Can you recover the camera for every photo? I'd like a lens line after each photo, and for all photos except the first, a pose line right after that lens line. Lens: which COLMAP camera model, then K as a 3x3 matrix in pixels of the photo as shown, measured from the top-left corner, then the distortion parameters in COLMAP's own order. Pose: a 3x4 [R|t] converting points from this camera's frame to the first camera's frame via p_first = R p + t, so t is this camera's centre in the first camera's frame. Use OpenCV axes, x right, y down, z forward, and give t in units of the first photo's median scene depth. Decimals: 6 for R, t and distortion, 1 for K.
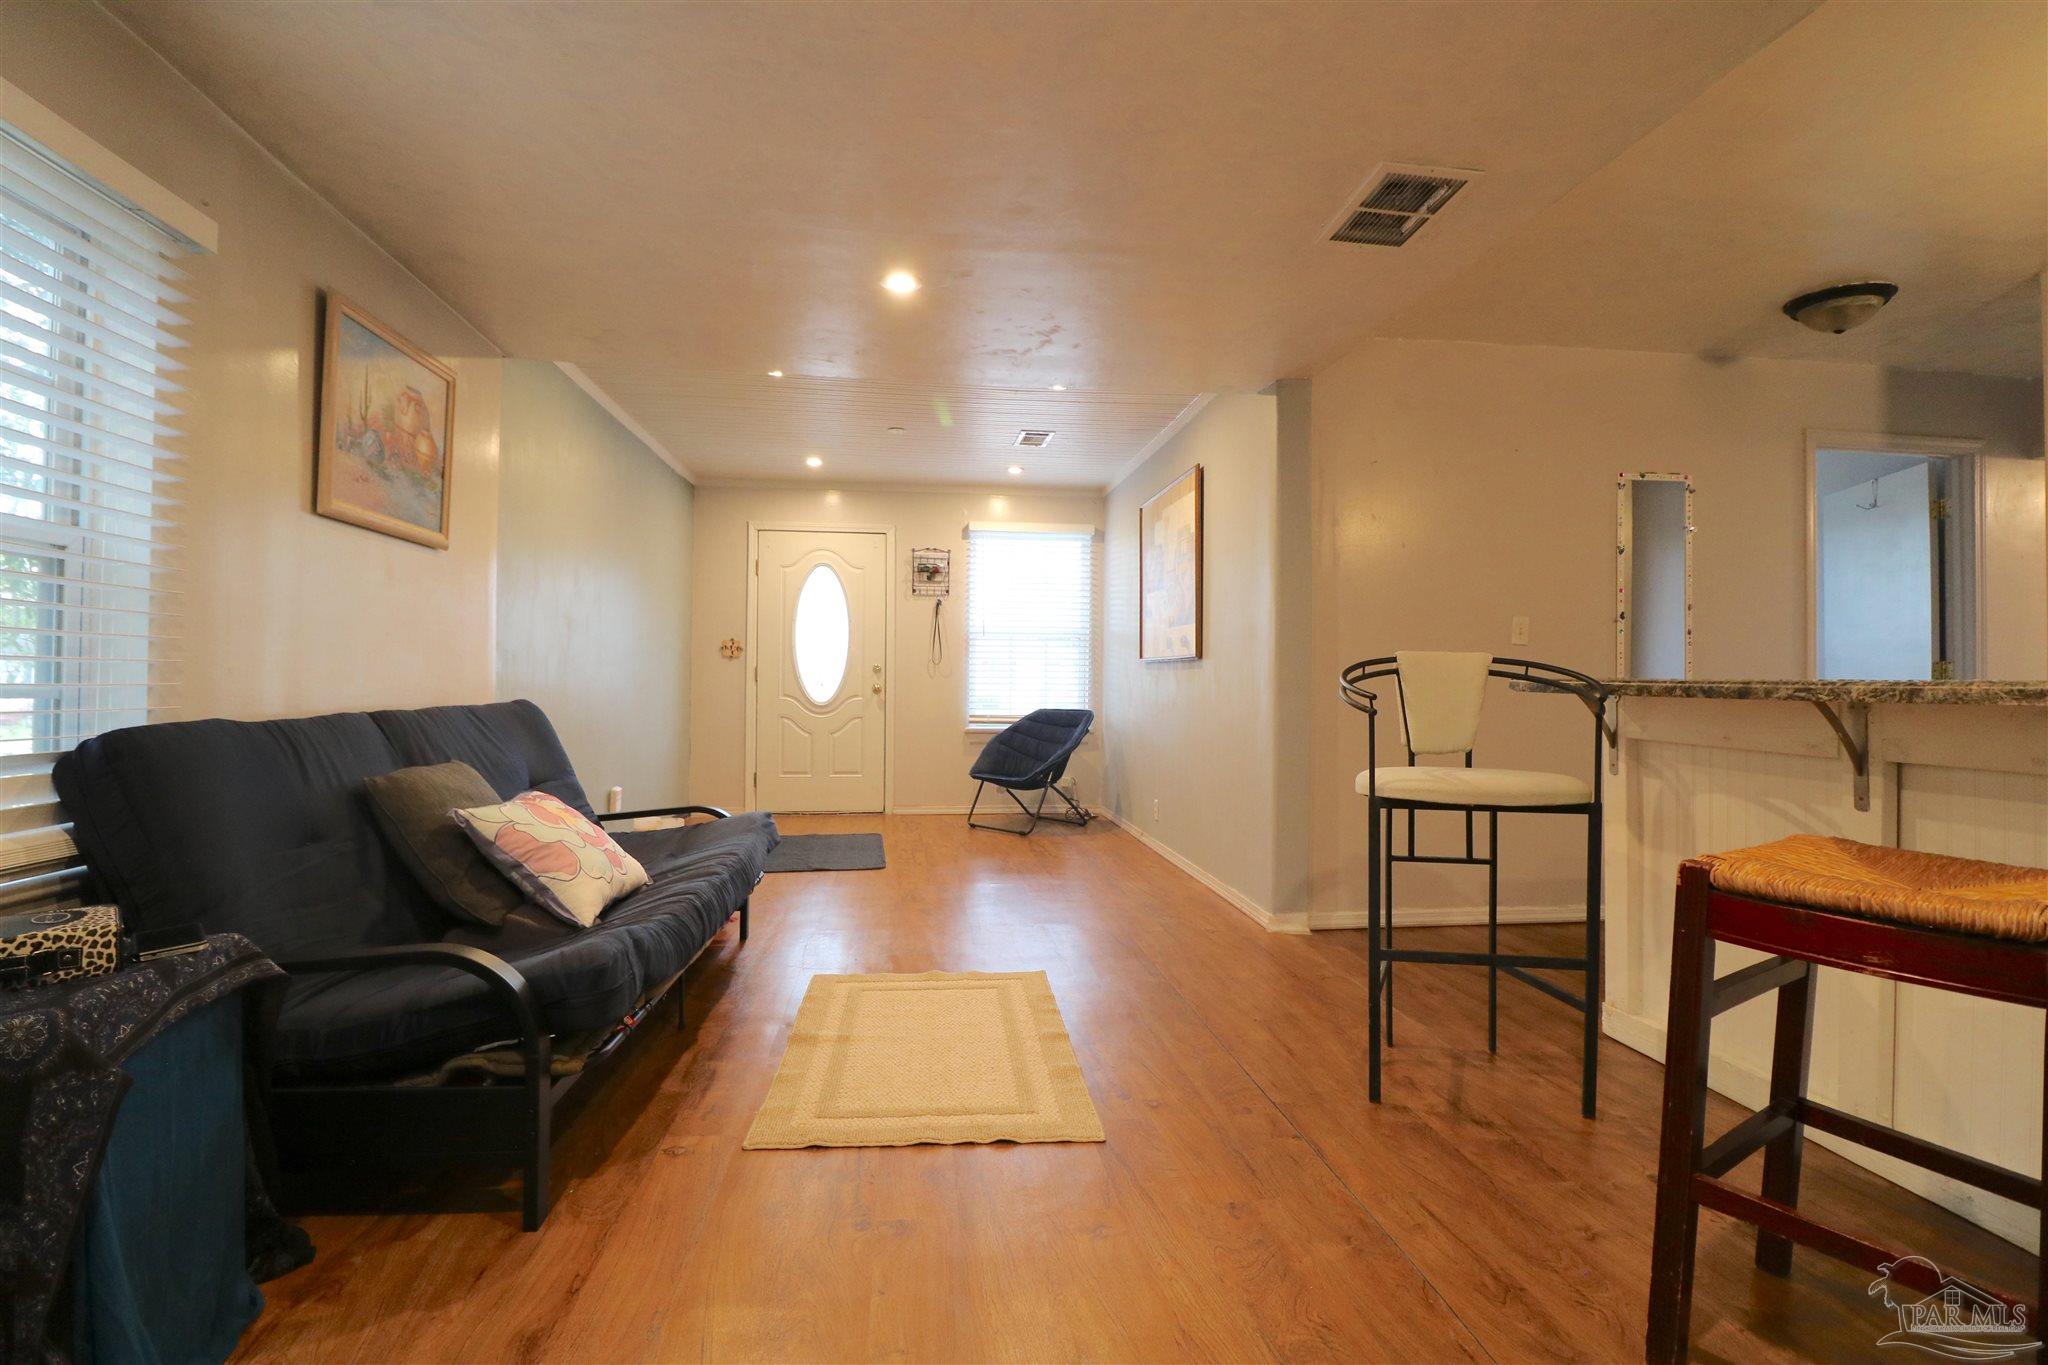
lens RADIAL K [[960.9, 0, 1031.6], [0, 960.9, 674.9], [0, 0, 1]] dist [-0.002104, -0.011592]
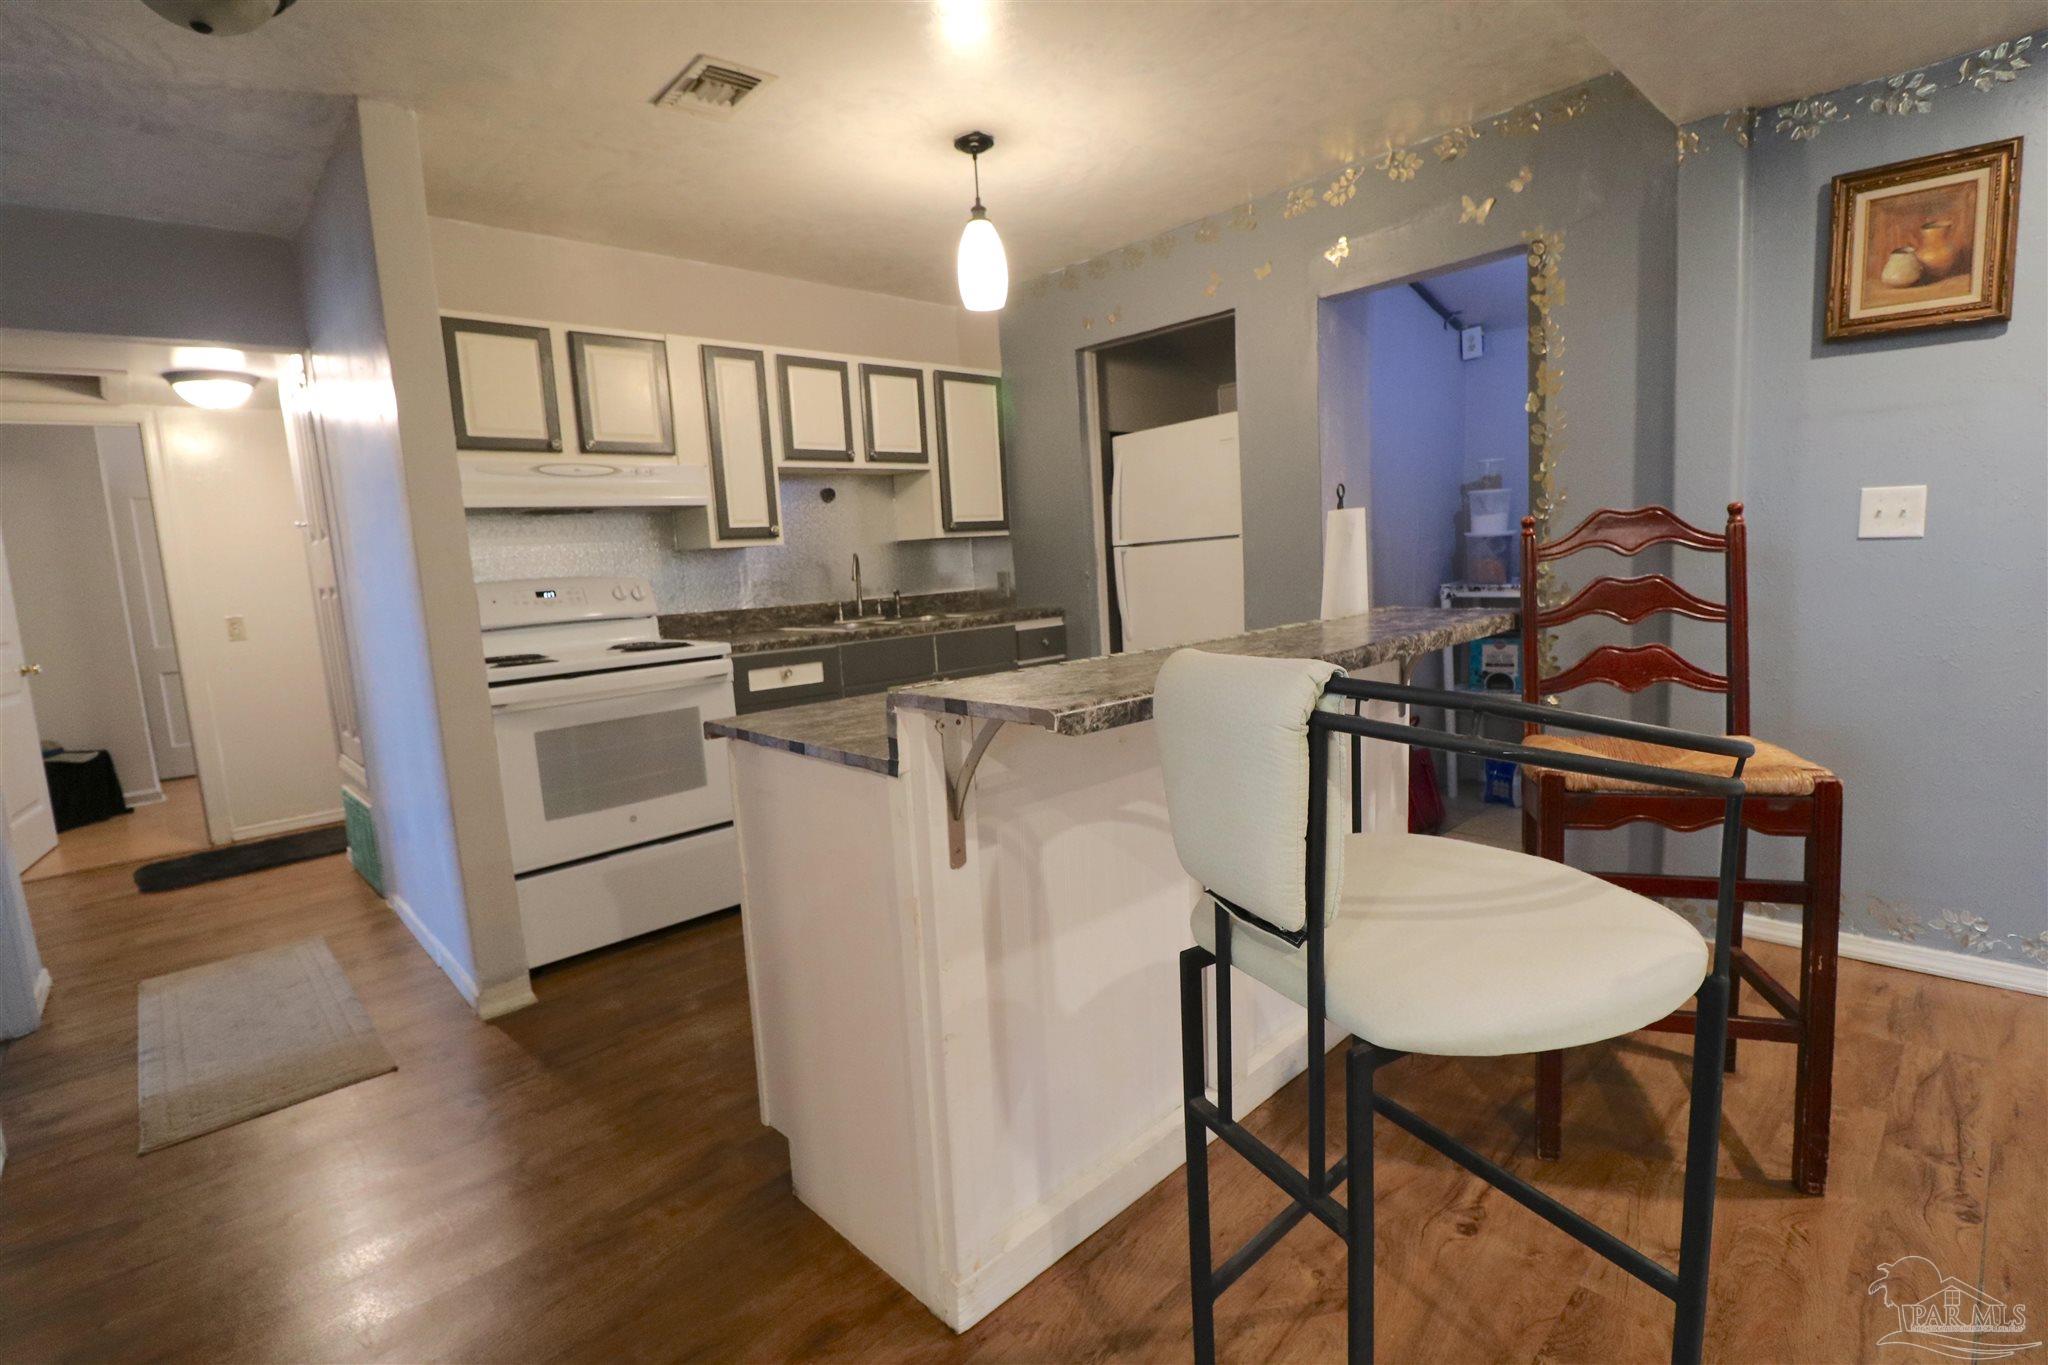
lens RADIAL K [[960.9, 0, 1030.4], [0, 960.9, 681.4], [0, 0, 1]] dist [-0.002104, -0.011592]
pose [[-0.602898, -0.086372, 0.793129, 0.194356], [0.035307, 0.990260, 0.134679, -0.068229], [-0.797037, 0.109201, -0.593976, 1.357613]]
